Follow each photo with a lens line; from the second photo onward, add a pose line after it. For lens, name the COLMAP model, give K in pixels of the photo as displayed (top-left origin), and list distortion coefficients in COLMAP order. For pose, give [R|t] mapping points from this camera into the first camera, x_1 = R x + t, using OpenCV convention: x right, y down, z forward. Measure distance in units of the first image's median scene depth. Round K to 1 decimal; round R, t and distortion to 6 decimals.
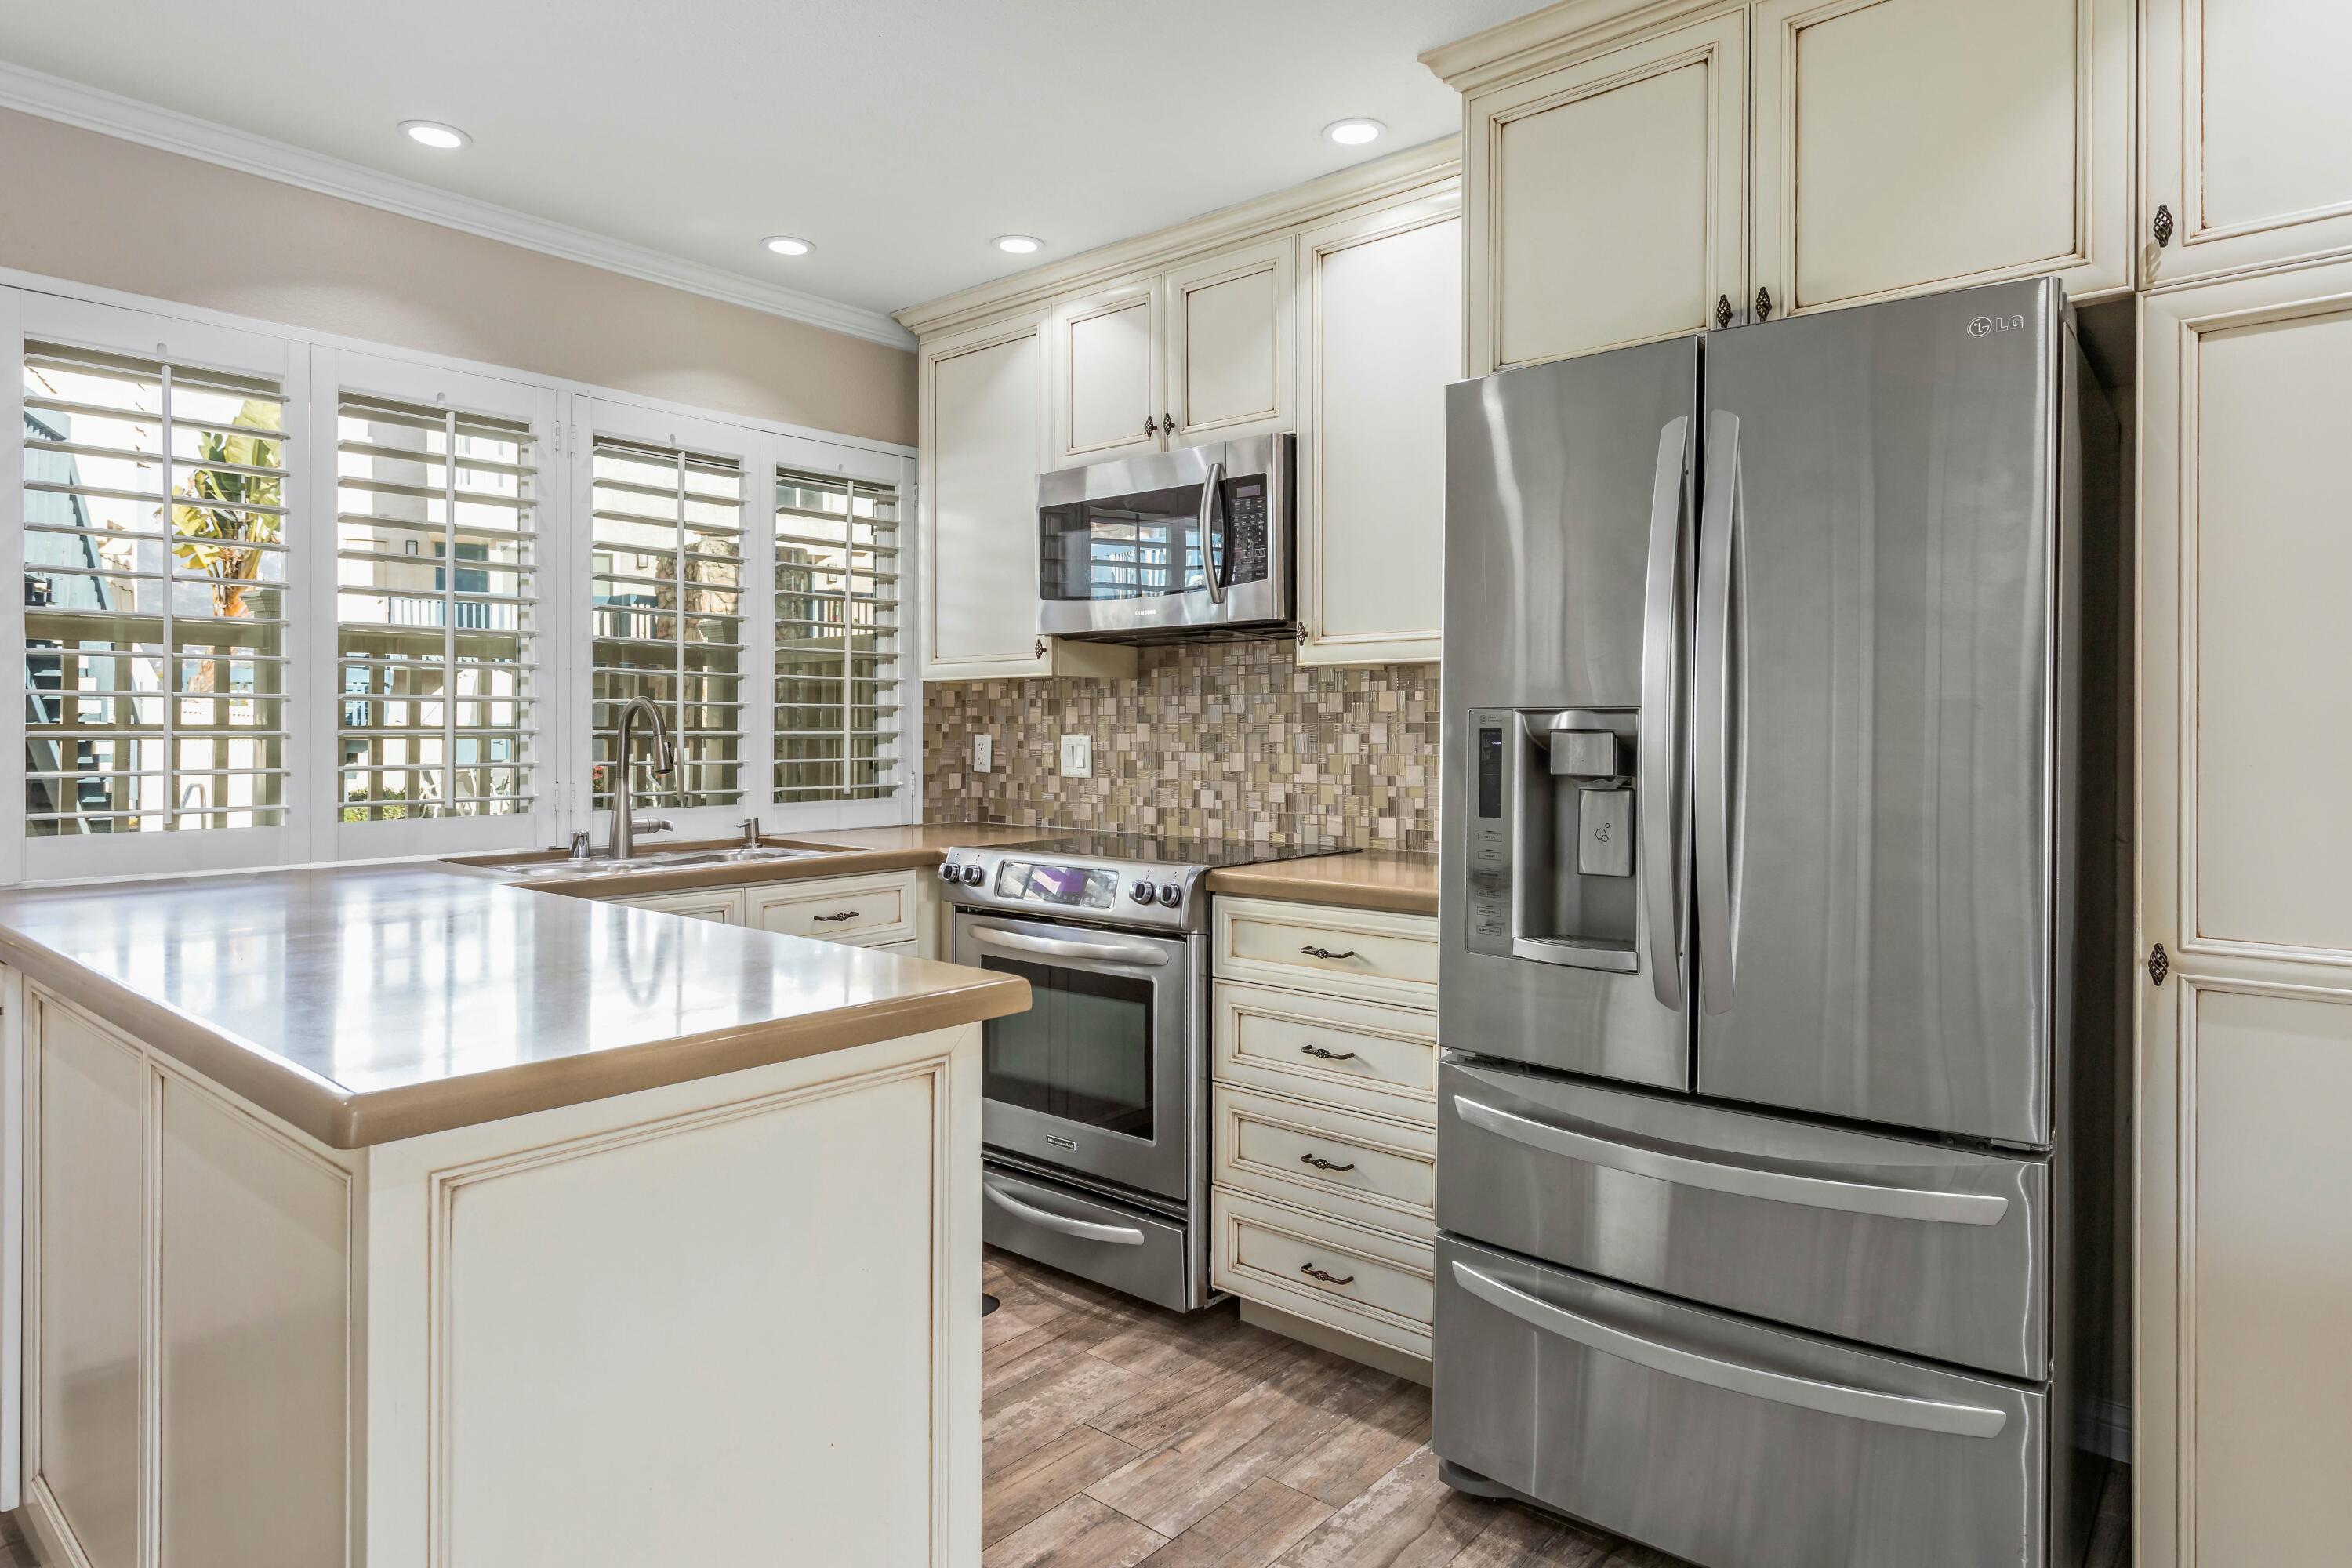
lens RADIAL K [[1344.5, 0, 1177.5], [0, 1344.5, 733.3], [0, 0, 1]] dist [0.010541, 0.000010]
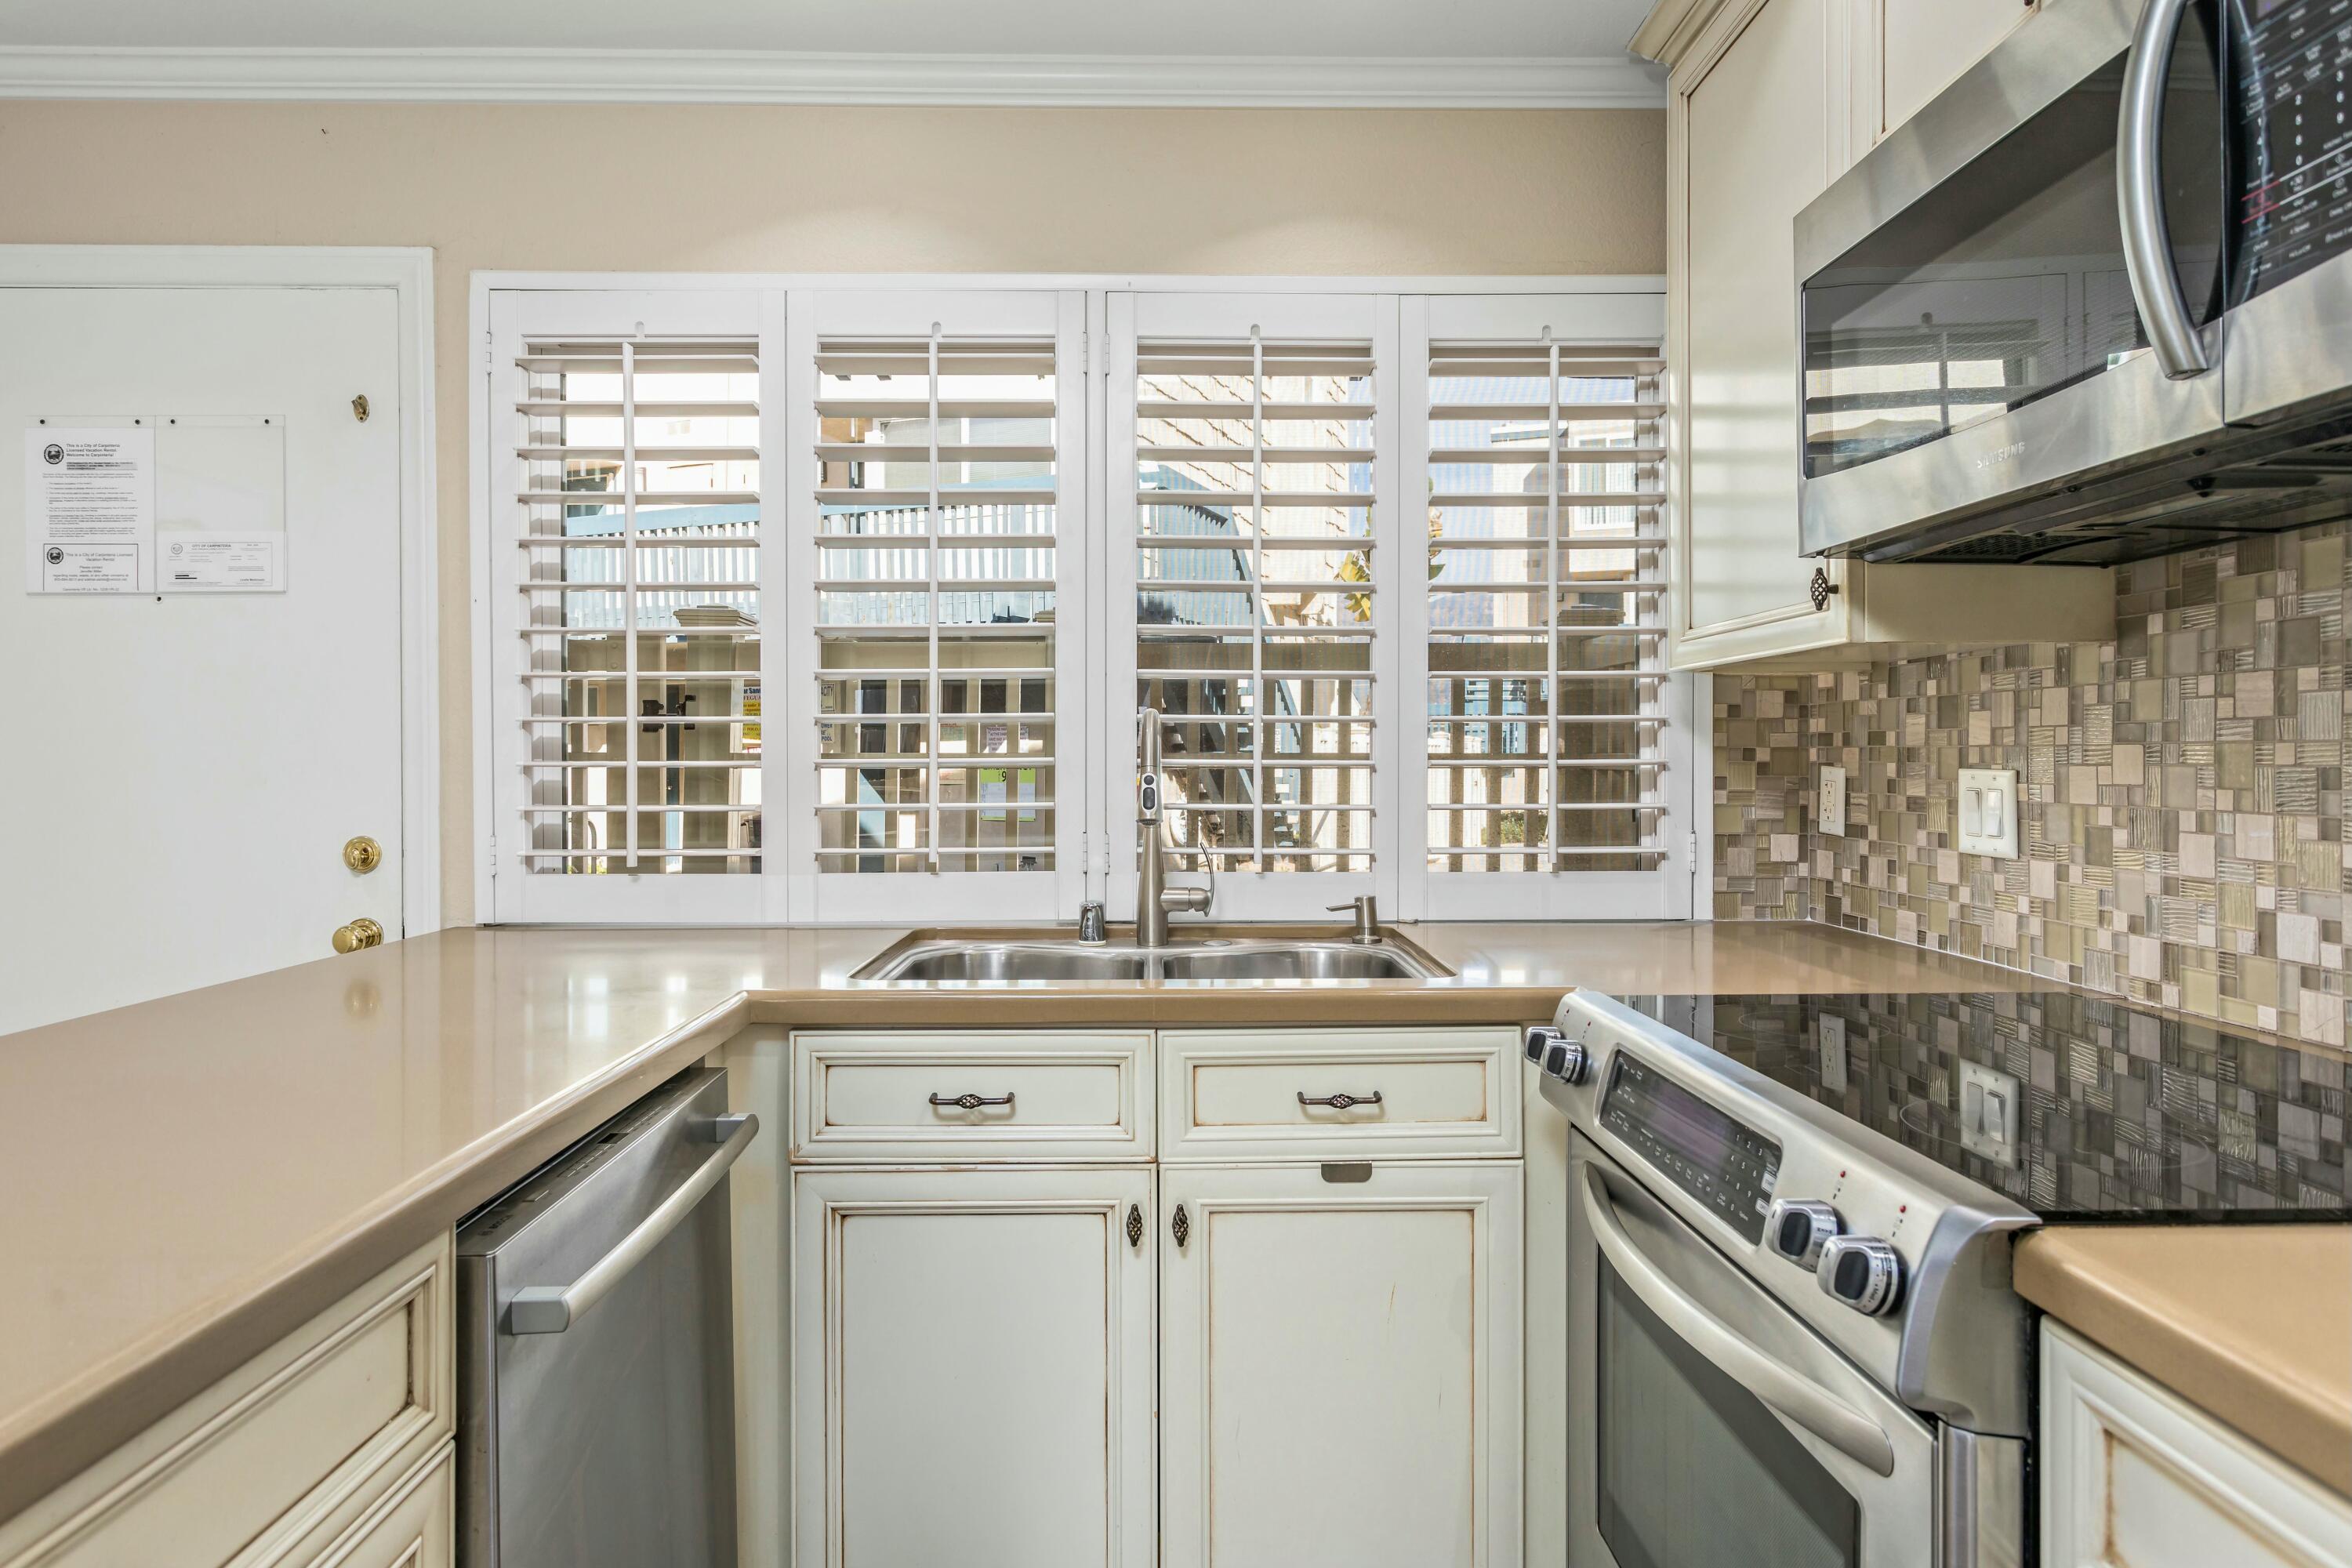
lens RADIAL K [[1315.2, 0, 1169.2], [0, 1315.2, 762.4], [0, 0, 1]] dist [0.010005, -0.000374]
pose [[0.667330, 0.000938, -0.744762, 0.083859], [0.000530, 0.999998, 0.001734, -0.001903], [0.744762, -0.001552, 0.667328, 0.474583]]
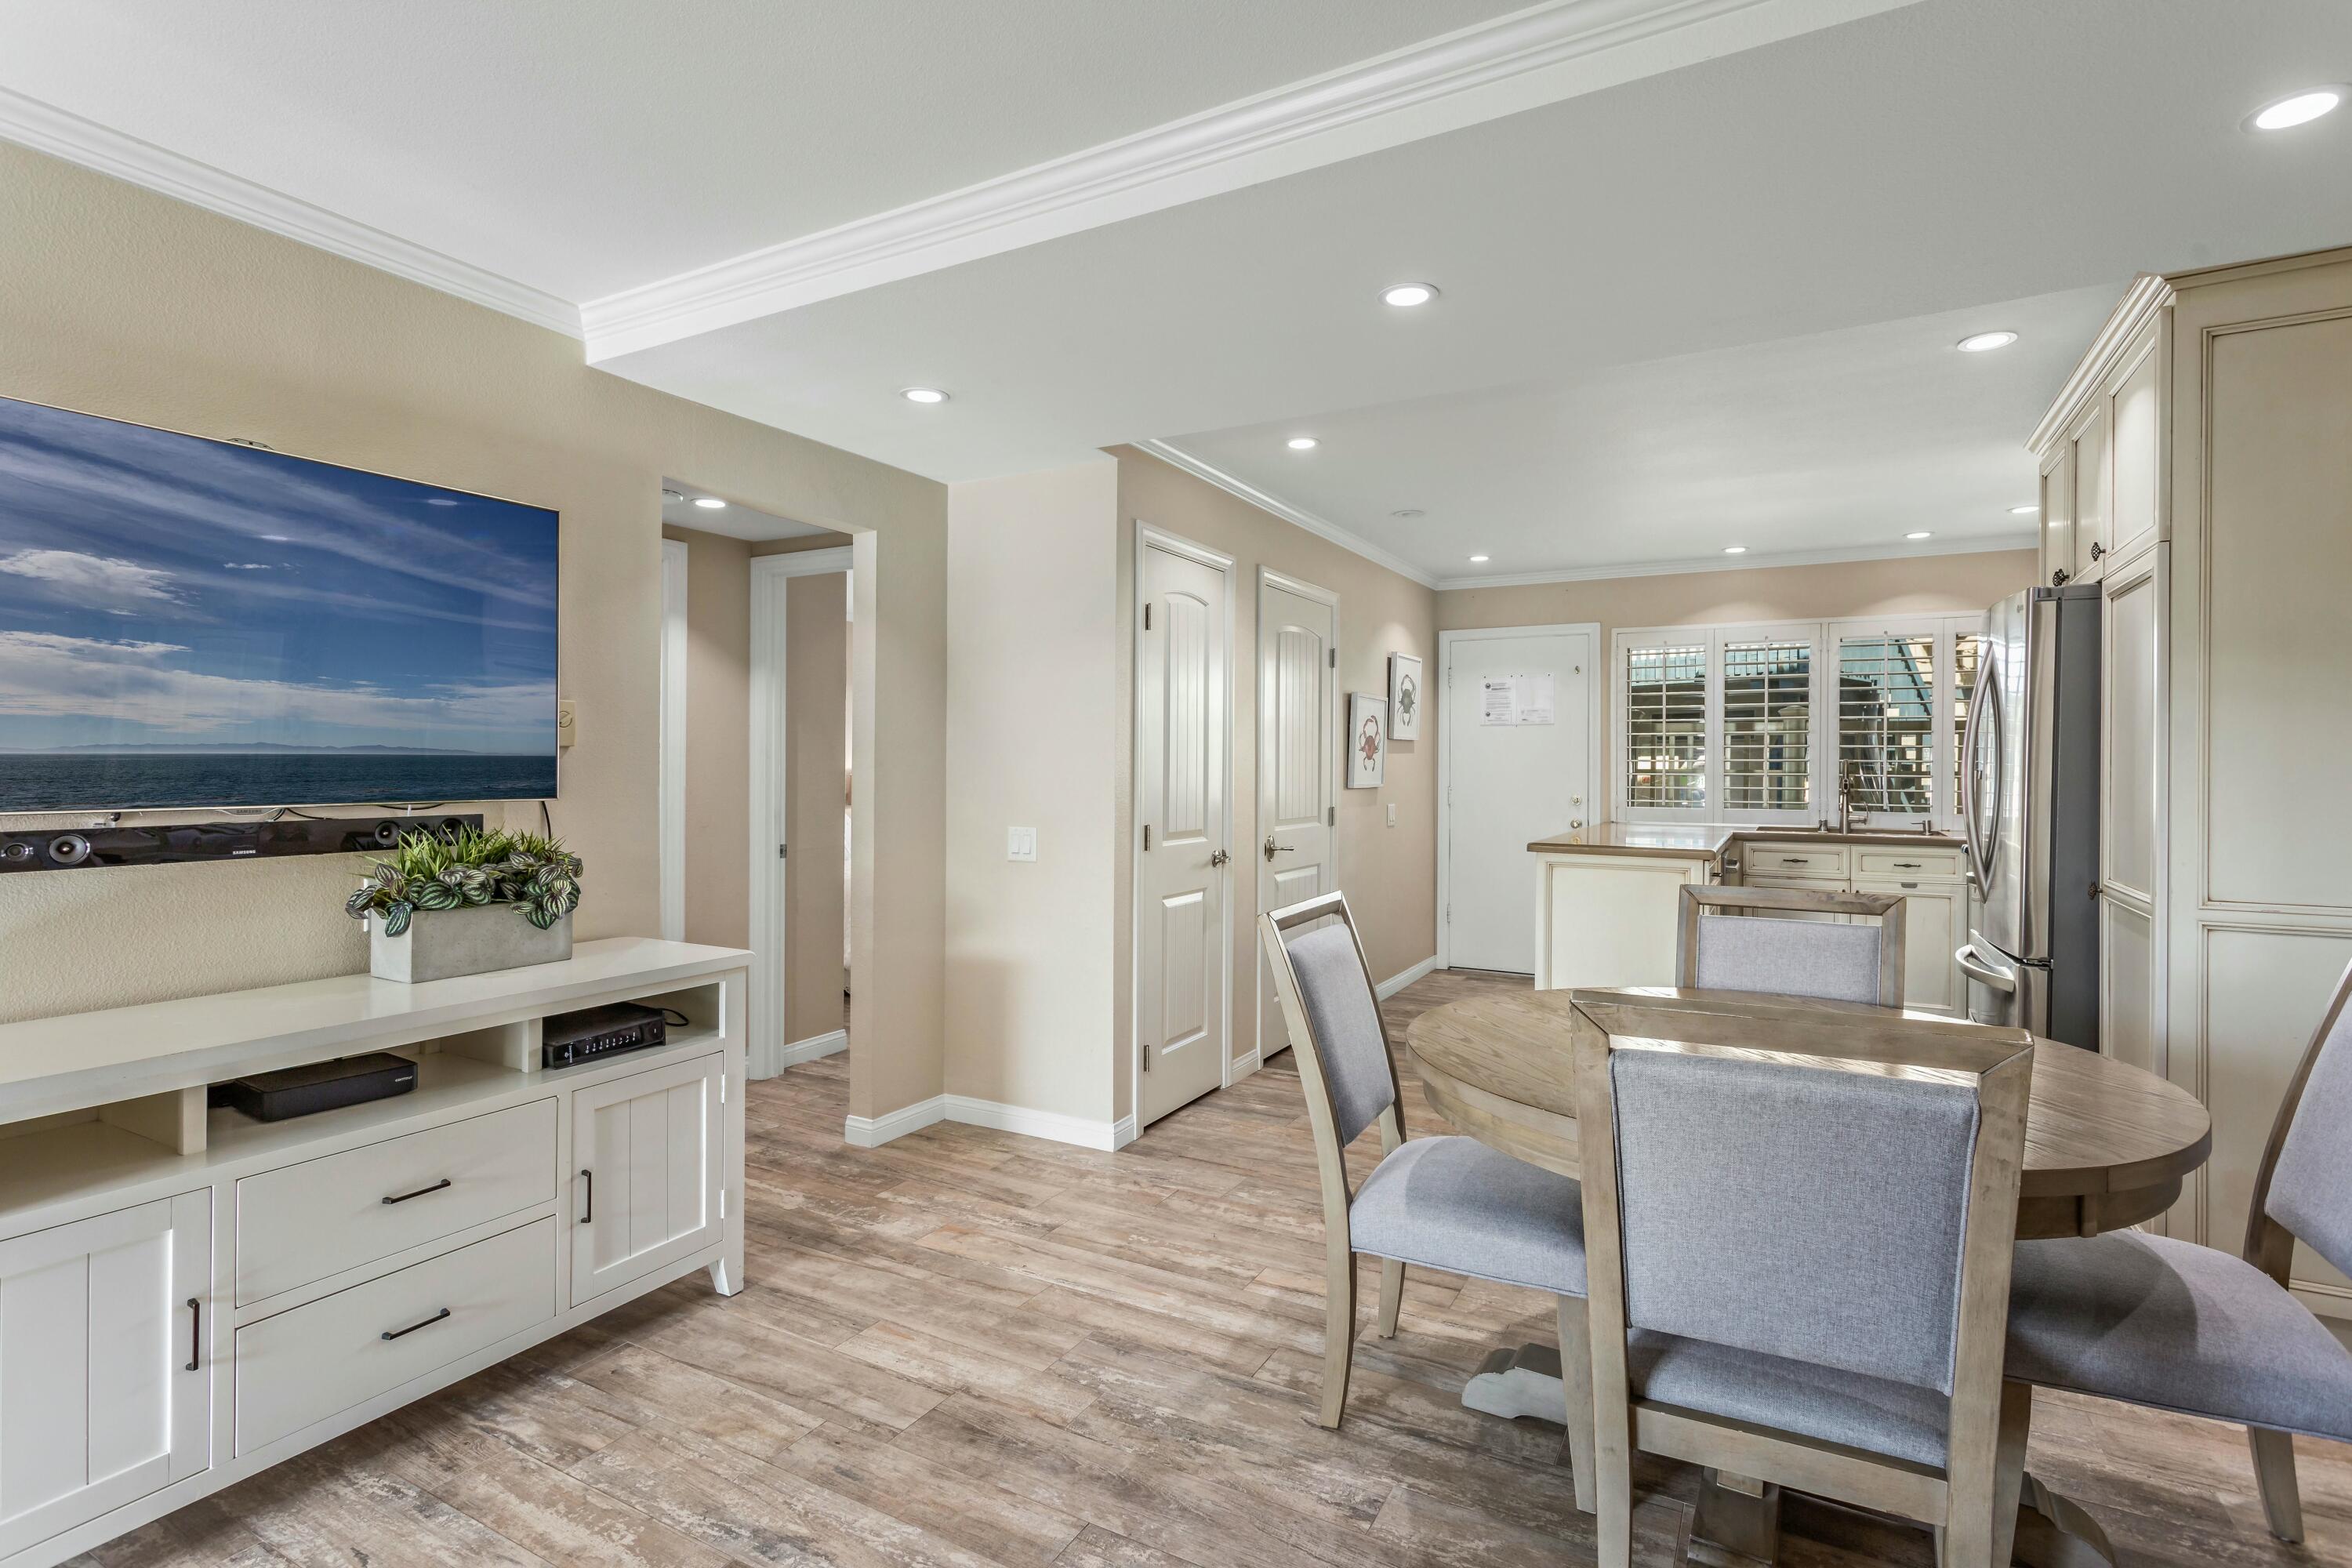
lens RADIAL K [[1098.7, 0, 1176.0], [0, 1098.7, 784.0], [0, 0, 1]] dist [0.001632, -0.000016]
pose [[0.202257, 0.017553, -0.979175, 0.953290], [-0.008255, 0.999834, 0.016219, -0.006385], [0.979298, 0.004803, 0.202369, -0.363286]]
